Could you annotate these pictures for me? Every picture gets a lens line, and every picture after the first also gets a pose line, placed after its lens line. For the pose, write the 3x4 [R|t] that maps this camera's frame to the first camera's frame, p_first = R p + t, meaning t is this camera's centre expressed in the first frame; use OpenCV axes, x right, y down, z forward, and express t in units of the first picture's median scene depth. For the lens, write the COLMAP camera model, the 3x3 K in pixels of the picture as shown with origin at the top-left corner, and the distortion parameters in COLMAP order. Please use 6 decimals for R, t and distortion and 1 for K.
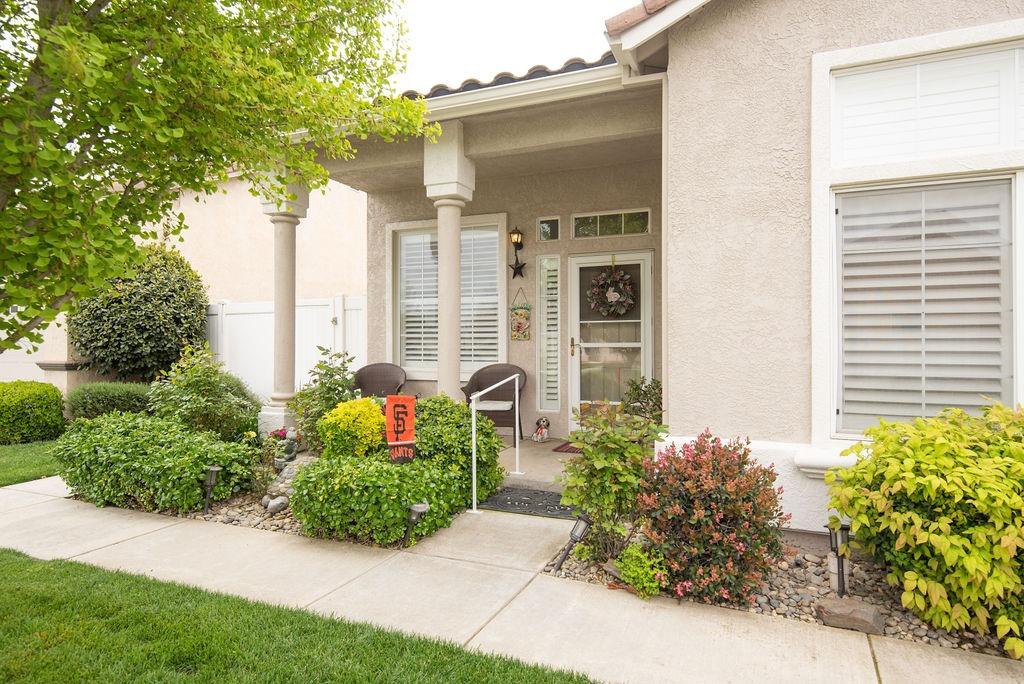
lens RADIAL K [[620.2, 0, 514.0], [0, 620.2, 340.3], [0, 0, 1]] dist [0.014694, -0.000014]
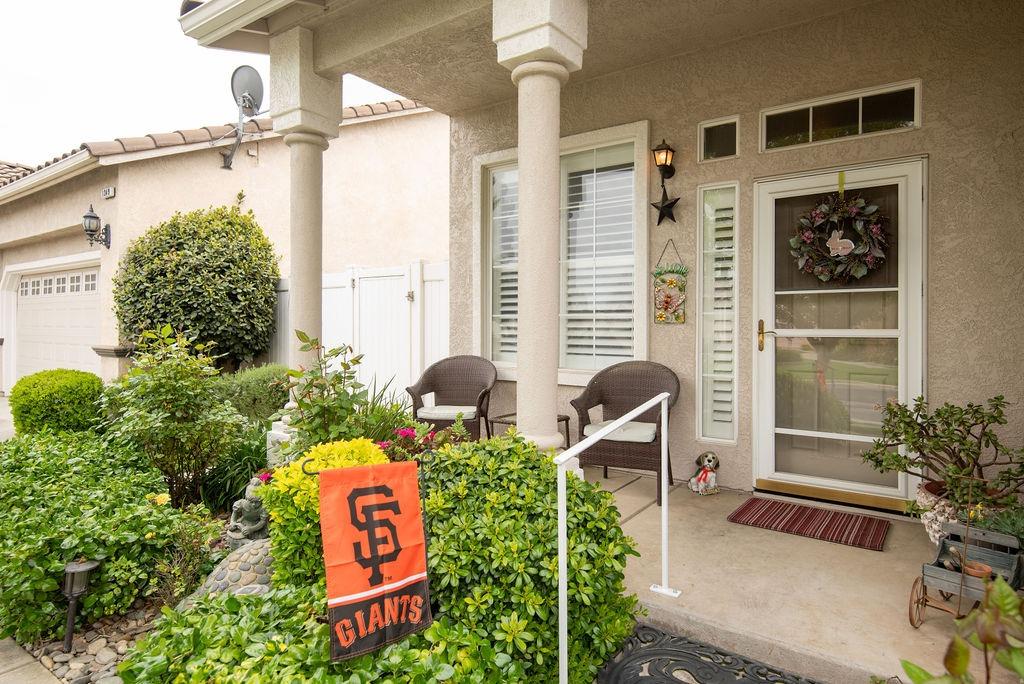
lens RADIAL K [[604.6, 0, 526.5], [0, 604.6, 330.7], [0, 0, 1]] dist [-0.000252, -0.001061]
pose [[0.977040, 0.005922, -0.212972, -0.000727], [-0.002413, 0.999857, 0.016735, -0.002972], [0.213041, -0.015837, 0.976915, 0.393471]]
